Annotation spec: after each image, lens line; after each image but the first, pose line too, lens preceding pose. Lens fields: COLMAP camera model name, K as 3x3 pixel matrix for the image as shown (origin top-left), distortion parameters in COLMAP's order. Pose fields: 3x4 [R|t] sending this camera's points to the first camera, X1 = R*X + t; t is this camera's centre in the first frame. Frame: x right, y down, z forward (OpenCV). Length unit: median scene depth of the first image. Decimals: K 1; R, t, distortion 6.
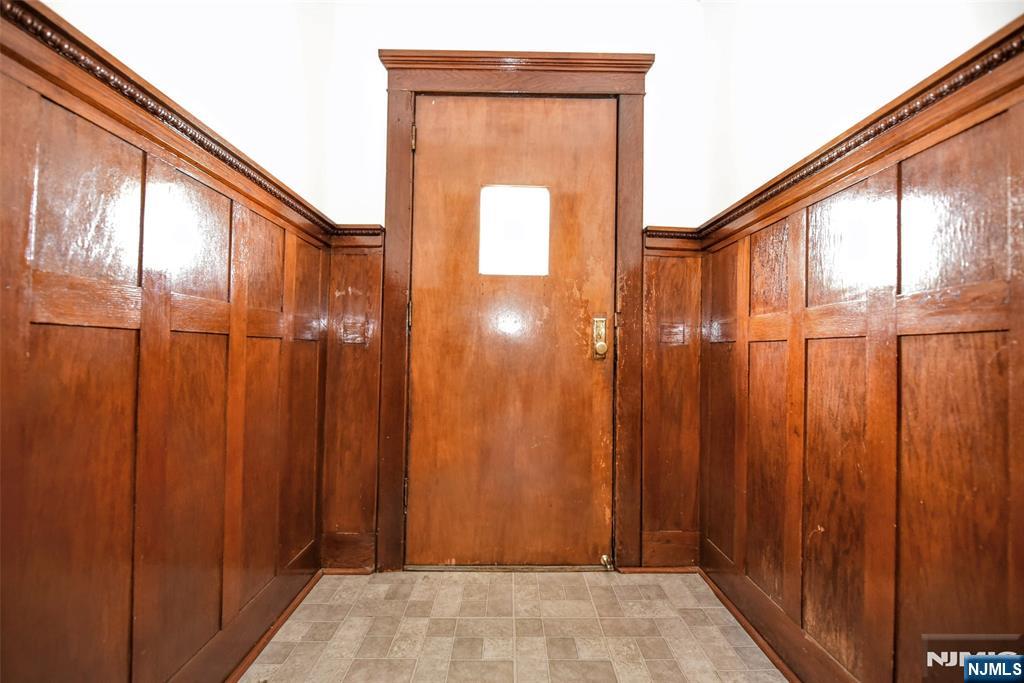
lens RADIAL K [[407.1, 0, 515.7], [0, 407.1, 346.9], [0, 0, 1]] dist [-0.010196, 0.000009]
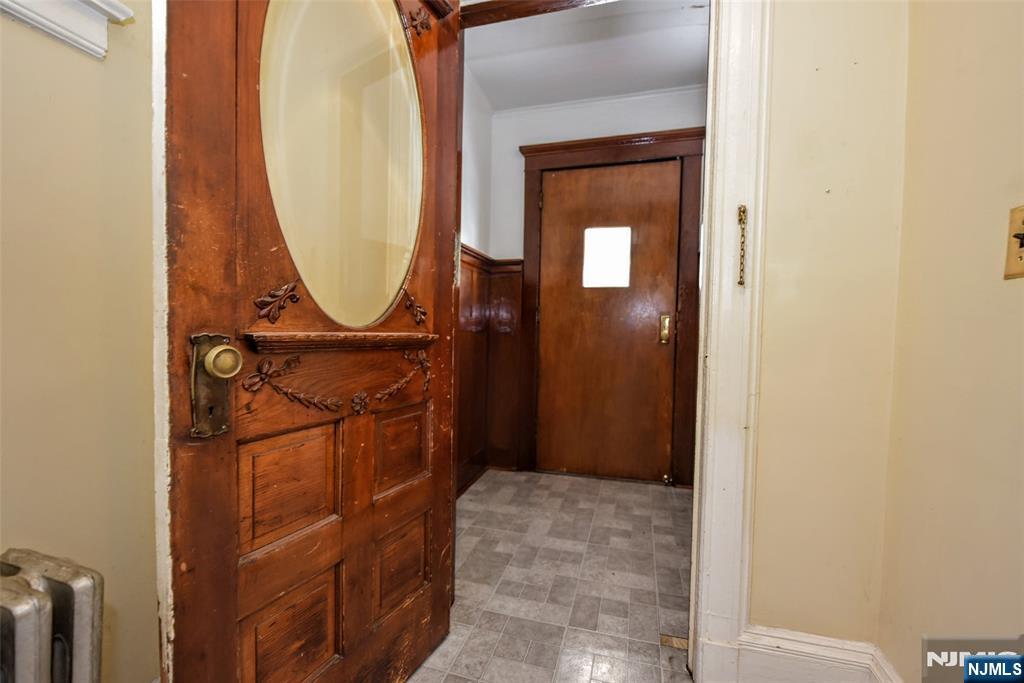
lens RADIAL K [[444.7, 0, 513.1], [0, 444.7, 344.2], [0, 0, 1]] dist [-0.000628, -0.000001]
pose [[0.956060, 0.009674, -0.293010, 0.156598], [0.000000, 0.999455, 0.033000, -0.020610], [0.293170, -0.031550, 0.955540, -0.701829]]
